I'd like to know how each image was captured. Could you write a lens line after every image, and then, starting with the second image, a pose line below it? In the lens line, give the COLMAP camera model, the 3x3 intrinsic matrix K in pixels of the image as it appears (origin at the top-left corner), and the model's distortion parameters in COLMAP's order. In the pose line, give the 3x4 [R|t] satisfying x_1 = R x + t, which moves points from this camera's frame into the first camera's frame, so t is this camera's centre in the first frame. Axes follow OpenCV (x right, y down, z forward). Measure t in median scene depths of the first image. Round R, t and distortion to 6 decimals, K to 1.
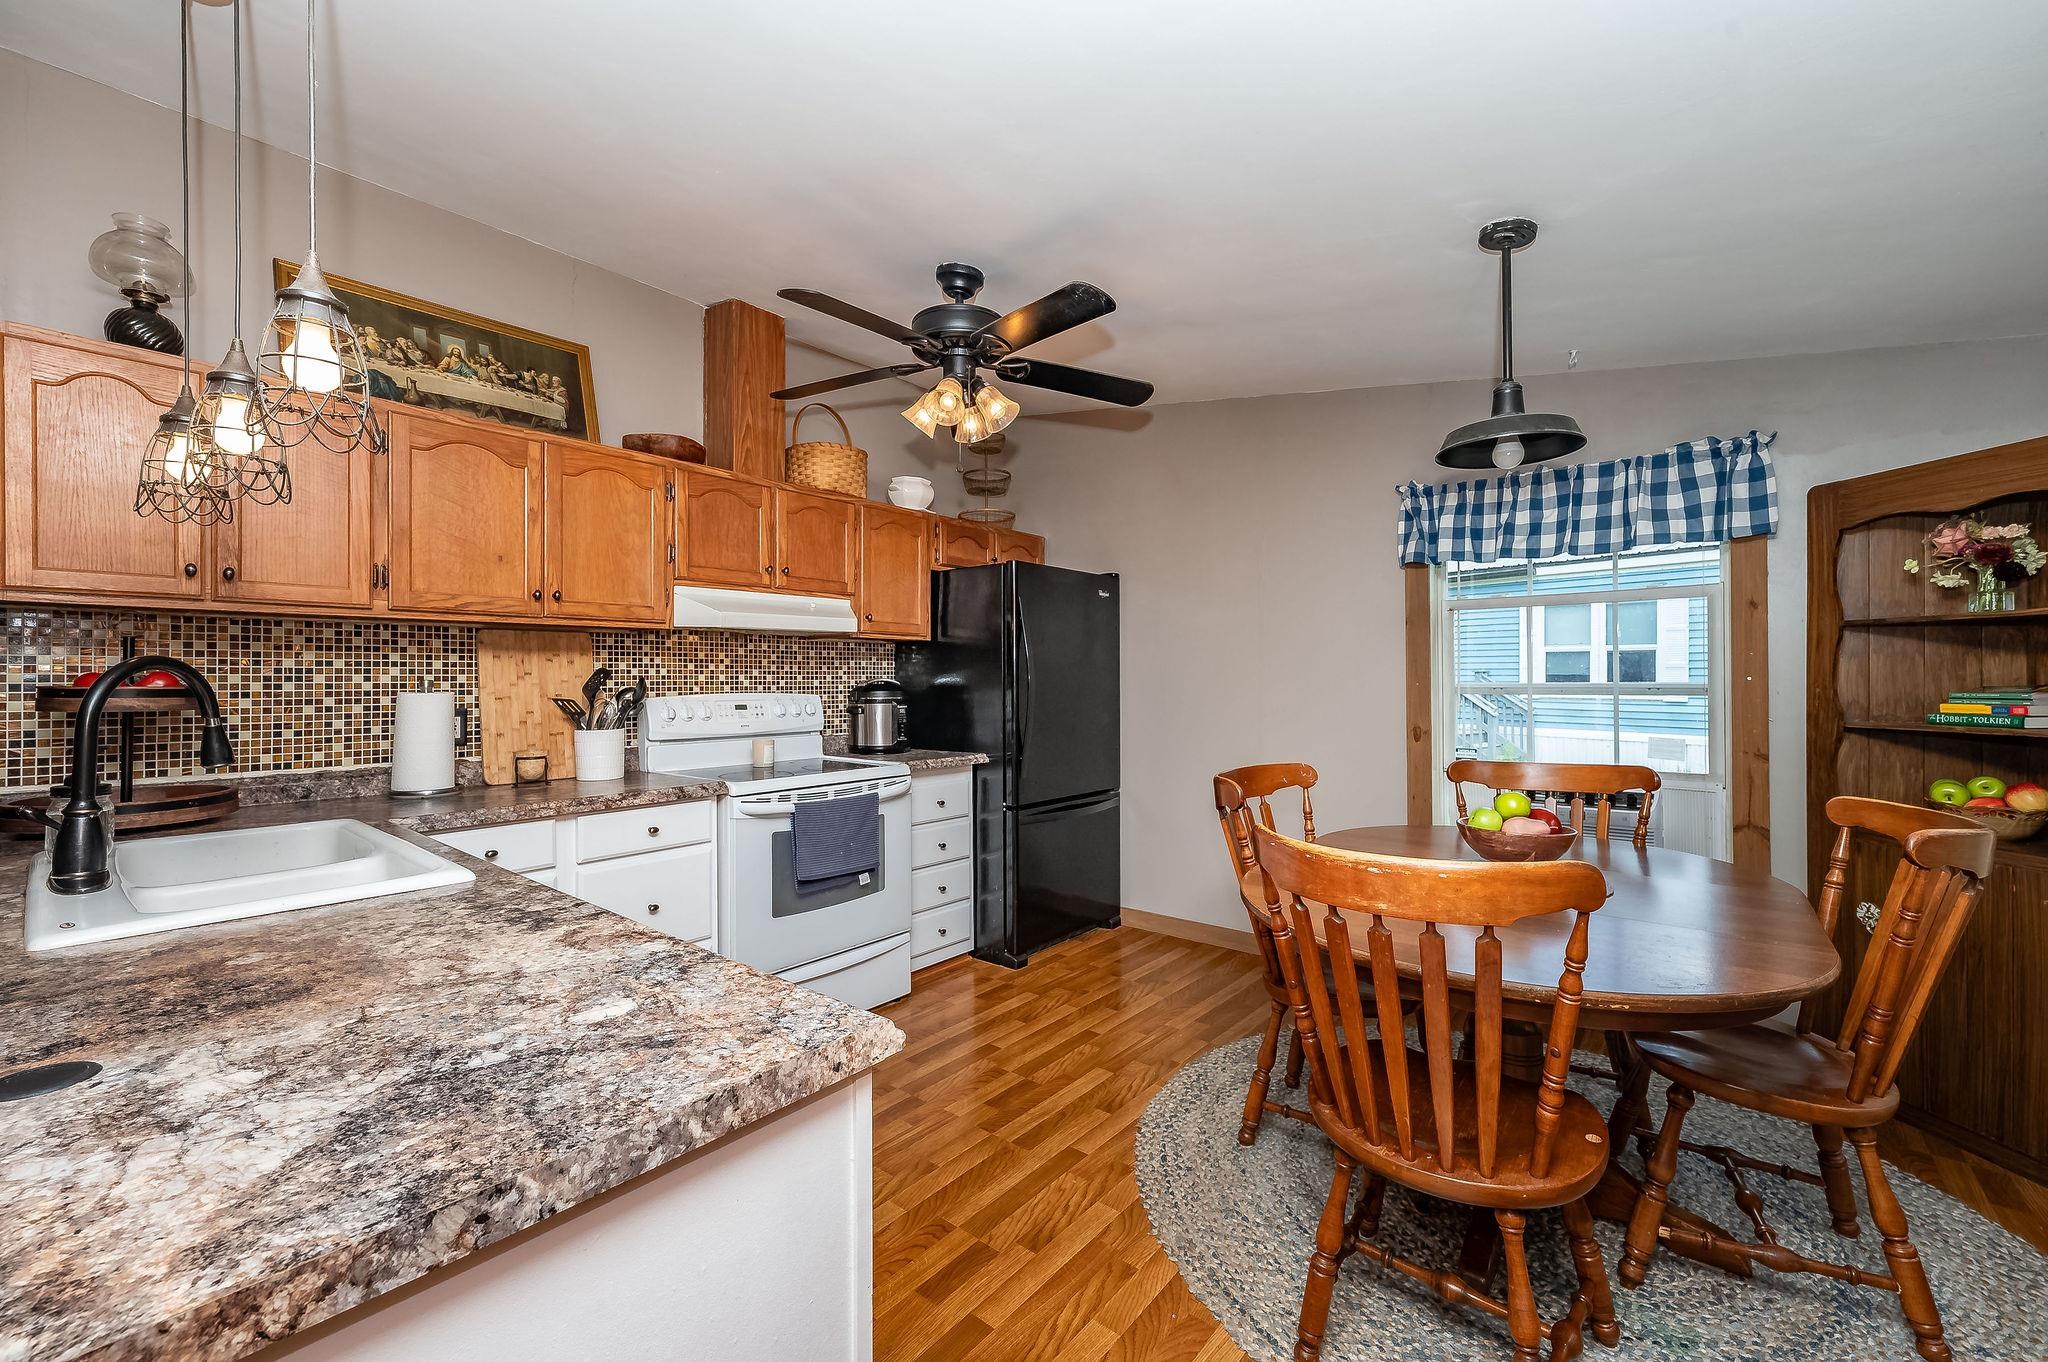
lens RADIAL K [[825.7, 0, 1041.3], [0, 825.7, 675.9], [0, 0, 1]] dist [0.001403, -0.001085]
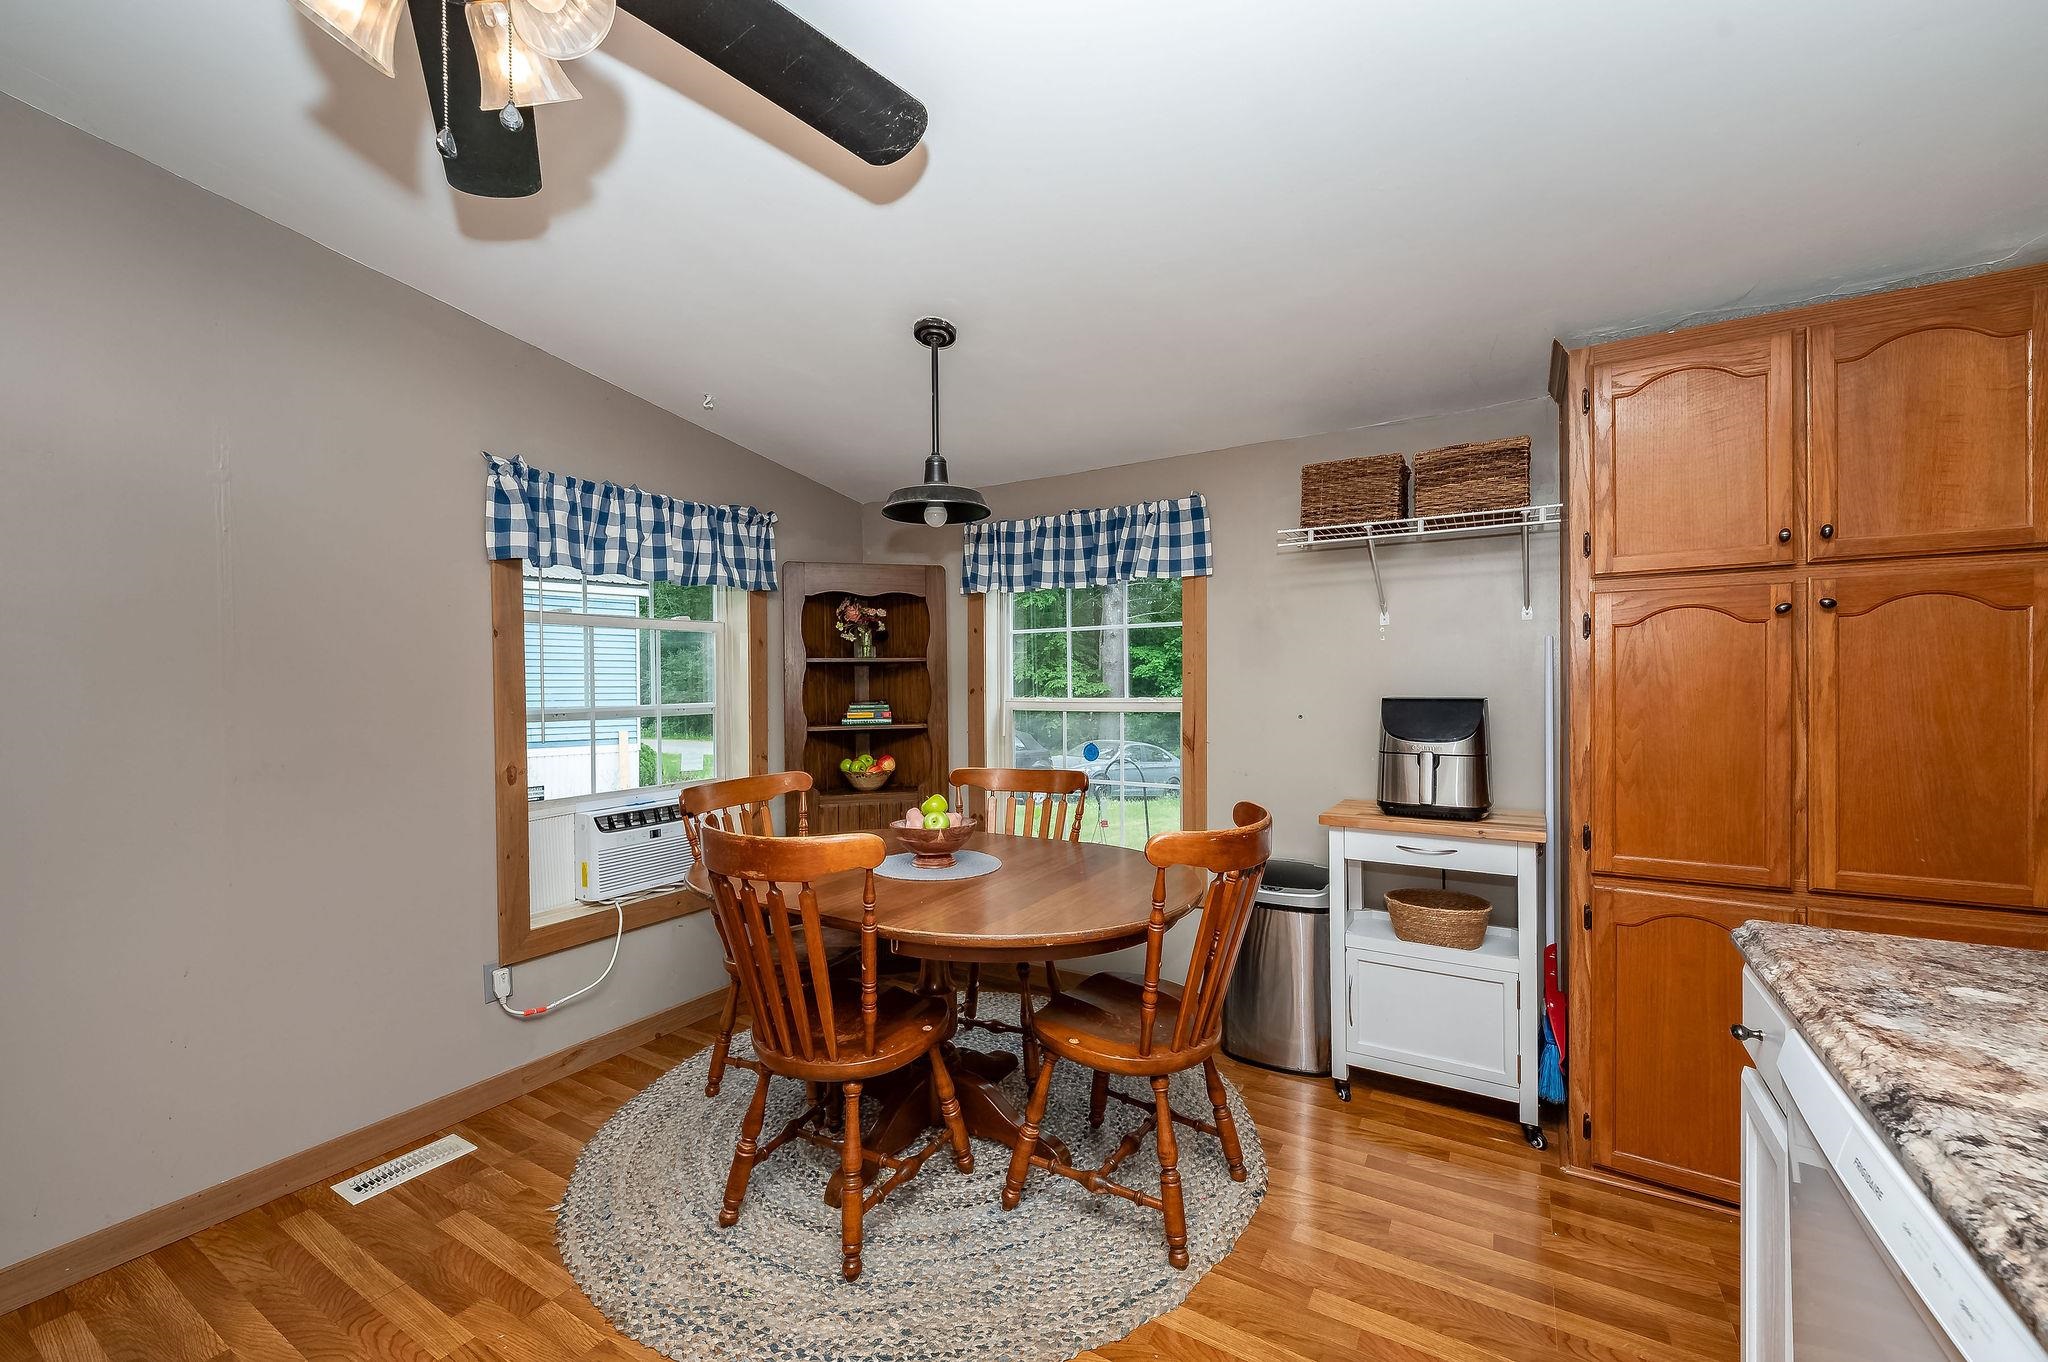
lens RADIAL K [[825.7, 0, 992.0], [0, 825.7, 675.5], [0, 0, 1]] dist [0.001403, -0.001085]
pose [[-0.122368, 0.014640, 0.992377, -0.488502], [0.011034, 0.999849, -0.013390, -0.012479], [-0.992423, 0.009312, -0.122511, 0.813505]]
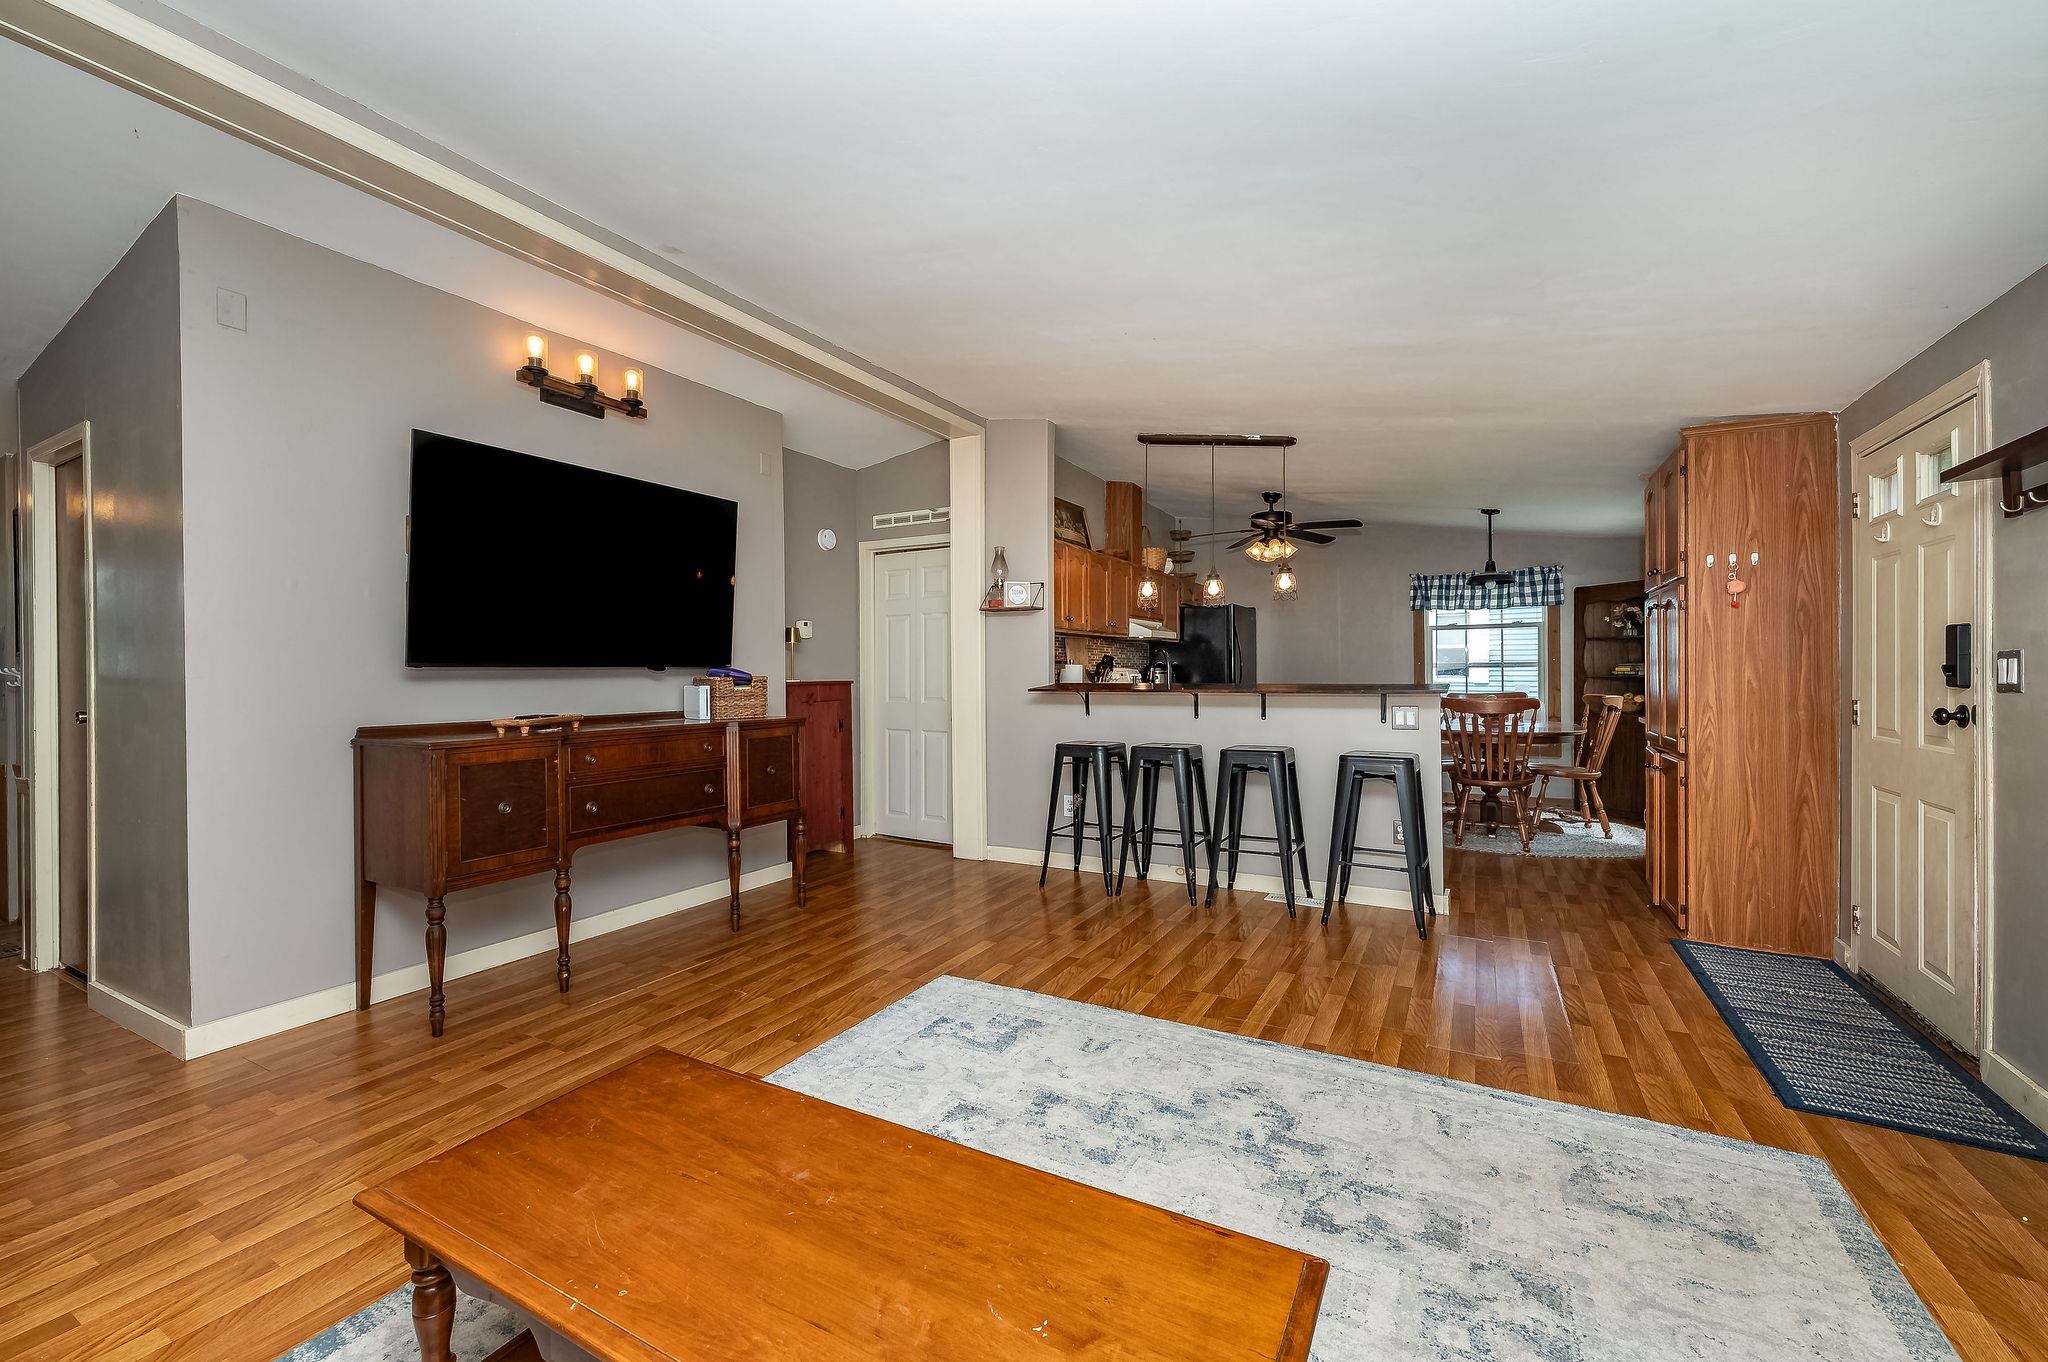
lens RADIAL K [[825.7, 0, 1029.8], [0, 825.7, 673.6], [0, 0, 1]] dist [0.001403, -0.001085]
pose [[0.983290, -0.004340, 0.181992, -1.240465], [0.004605, 0.999989, -0.001034, 0.041555], [-0.181985, 0.001855, 0.983300, -1.255511]]
